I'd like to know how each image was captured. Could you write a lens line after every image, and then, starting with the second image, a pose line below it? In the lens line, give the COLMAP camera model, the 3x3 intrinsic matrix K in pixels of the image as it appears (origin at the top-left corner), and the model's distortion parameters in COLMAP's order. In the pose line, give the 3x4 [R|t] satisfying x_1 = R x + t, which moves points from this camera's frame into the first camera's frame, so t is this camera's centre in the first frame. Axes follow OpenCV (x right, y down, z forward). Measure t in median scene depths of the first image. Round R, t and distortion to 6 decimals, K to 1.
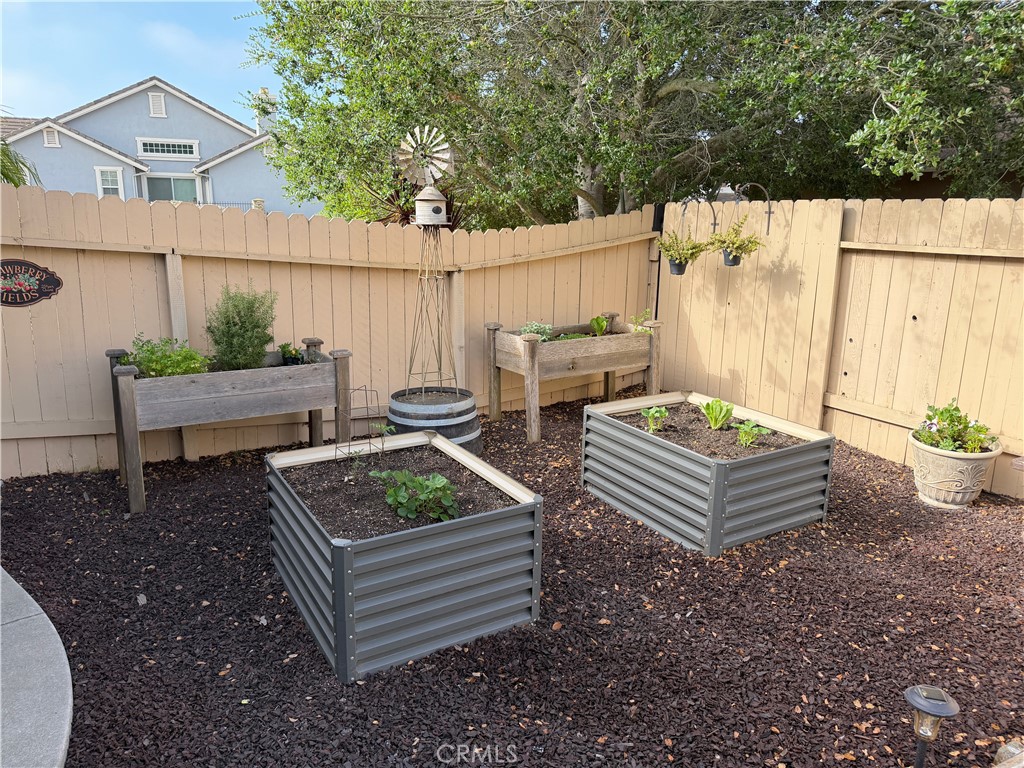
lens RADIAL K [[717.7, 0, 512.0], [0, 717.7, 384.0], [0, 0, 1]] dist [0.100112, -0.130406]
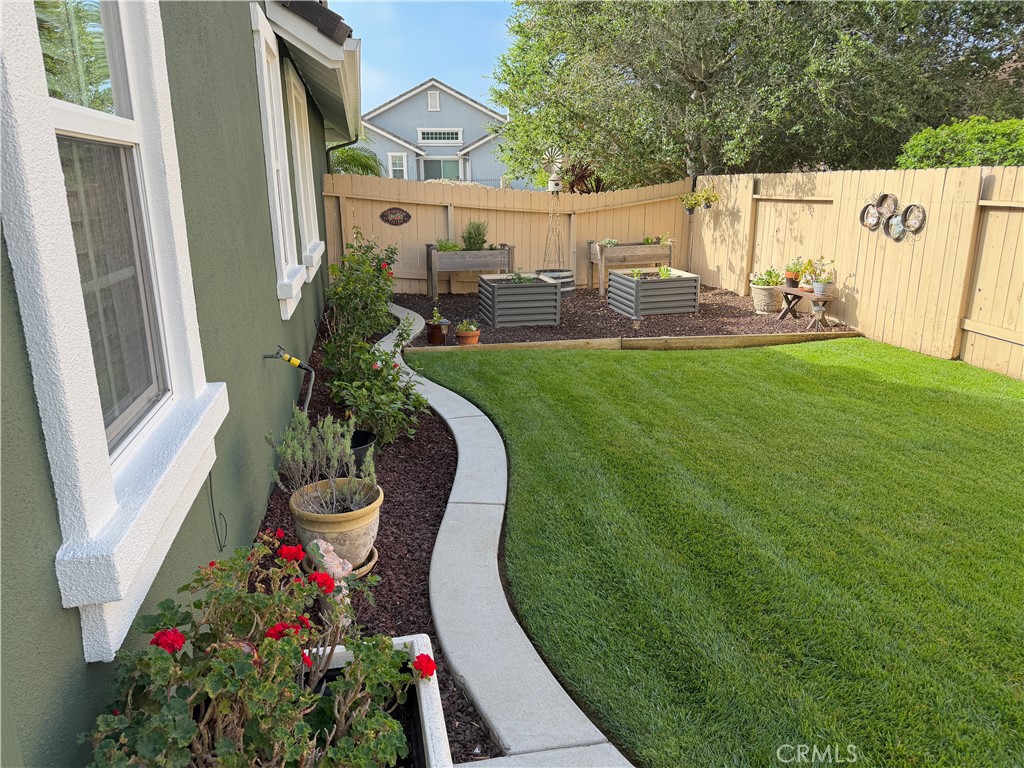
lens RADIAL K [[717.7, 0, 512.0], [0, 717.7, 384.0], [0, 0, 1]] dist [0.100112, -0.130406]
pose [[0.947124, 0.064423, -0.314333, 0.414475], [-0.051830, 0.997489, 0.048268, 0.226745], [0.316653, -0.029424, 0.948085, -0.975989]]
